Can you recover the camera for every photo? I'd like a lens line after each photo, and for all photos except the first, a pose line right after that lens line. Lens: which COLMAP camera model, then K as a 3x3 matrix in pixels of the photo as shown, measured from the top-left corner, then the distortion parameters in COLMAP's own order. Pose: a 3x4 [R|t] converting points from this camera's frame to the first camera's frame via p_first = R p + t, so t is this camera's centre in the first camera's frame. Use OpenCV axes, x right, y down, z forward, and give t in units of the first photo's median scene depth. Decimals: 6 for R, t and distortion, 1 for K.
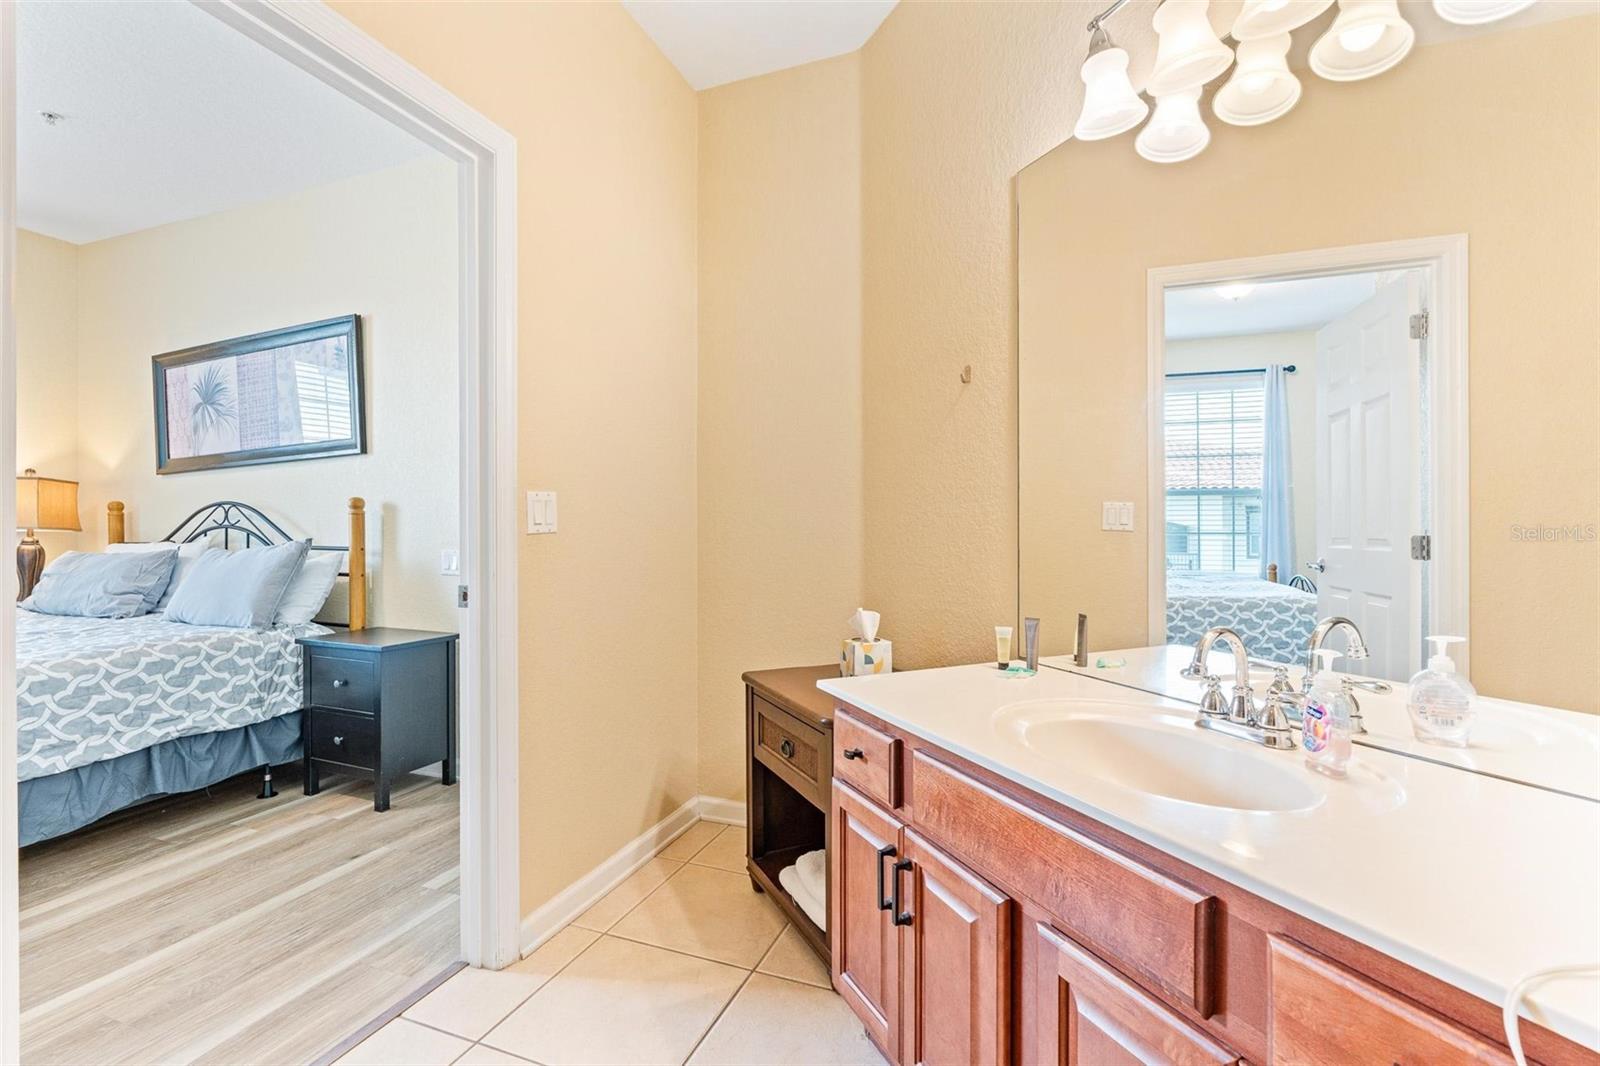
lens RADIAL K [[720.7, 0, 810.0], [0, 720.7, 526.9], [0, 0, 1]] dist [-0.012004, 0.004456]
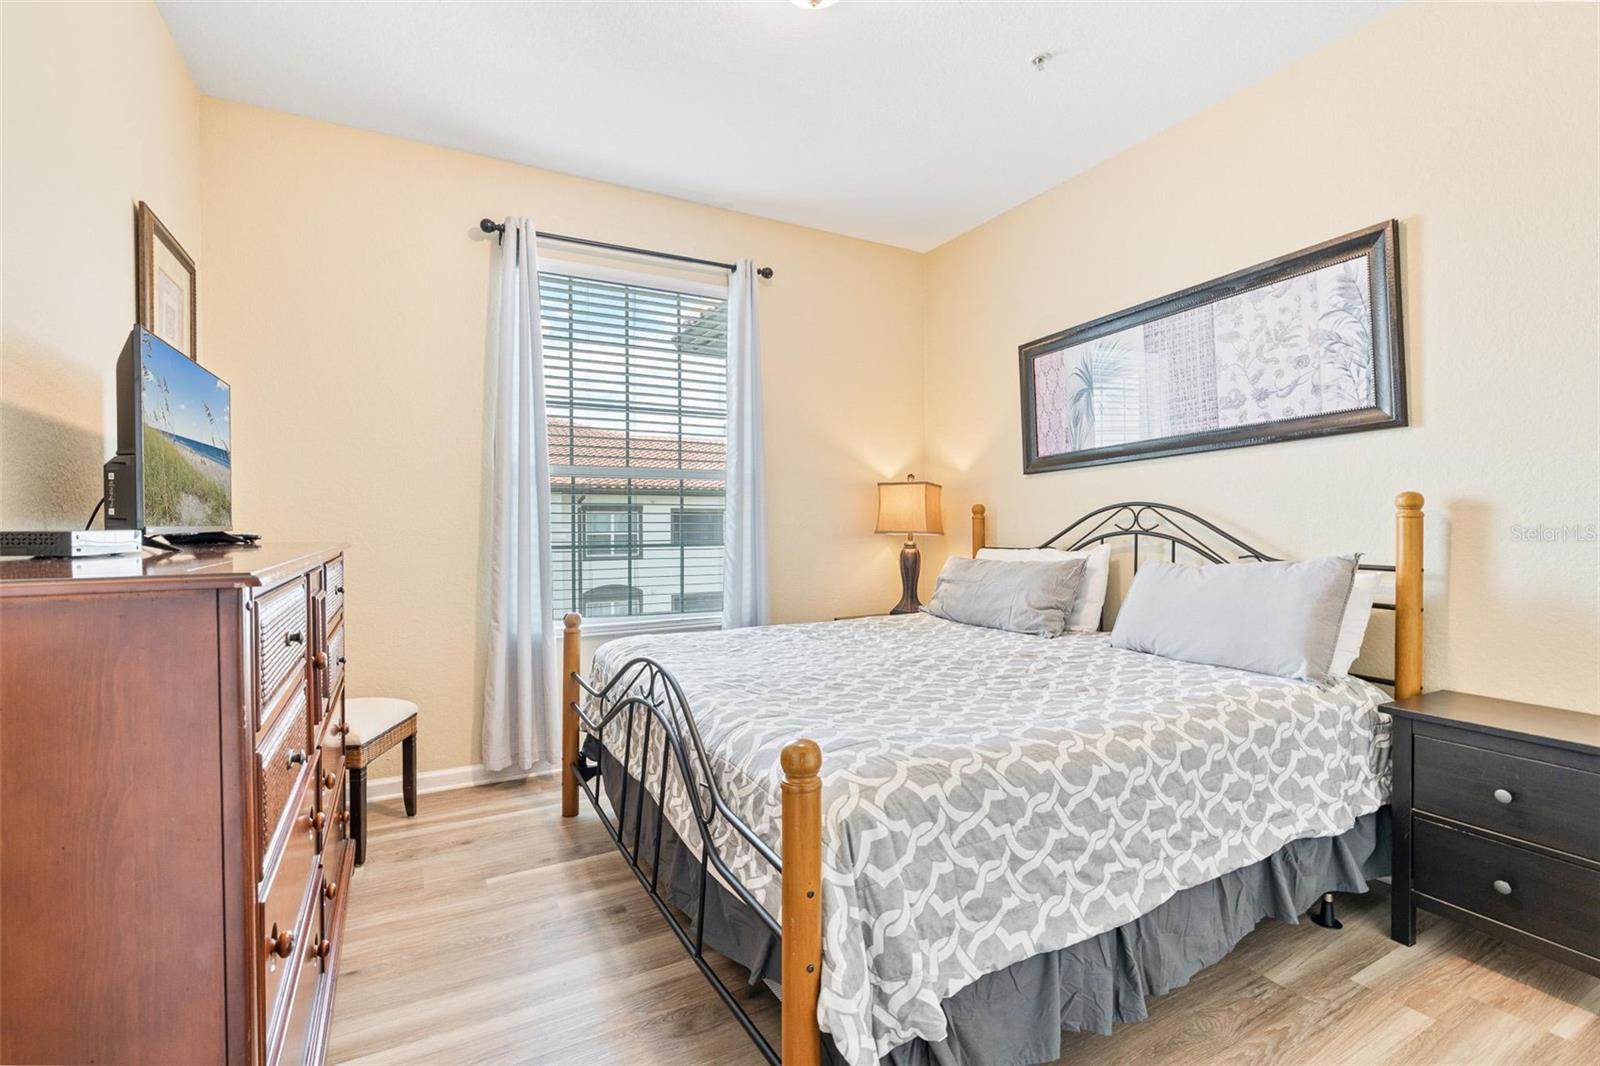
lens RADIAL K [[720.7, 0, 797.8], [0, 720.7, 531.0], [0, 0, 1]] dist [-0.012004, 0.004456]
pose [[0.760219, 0.005965, -0.649639, -0.689948], [0.001819, 0.999934, 0.011310, -0.014659], [0.649664, -0.009780, 0.760158, 0.137918]]
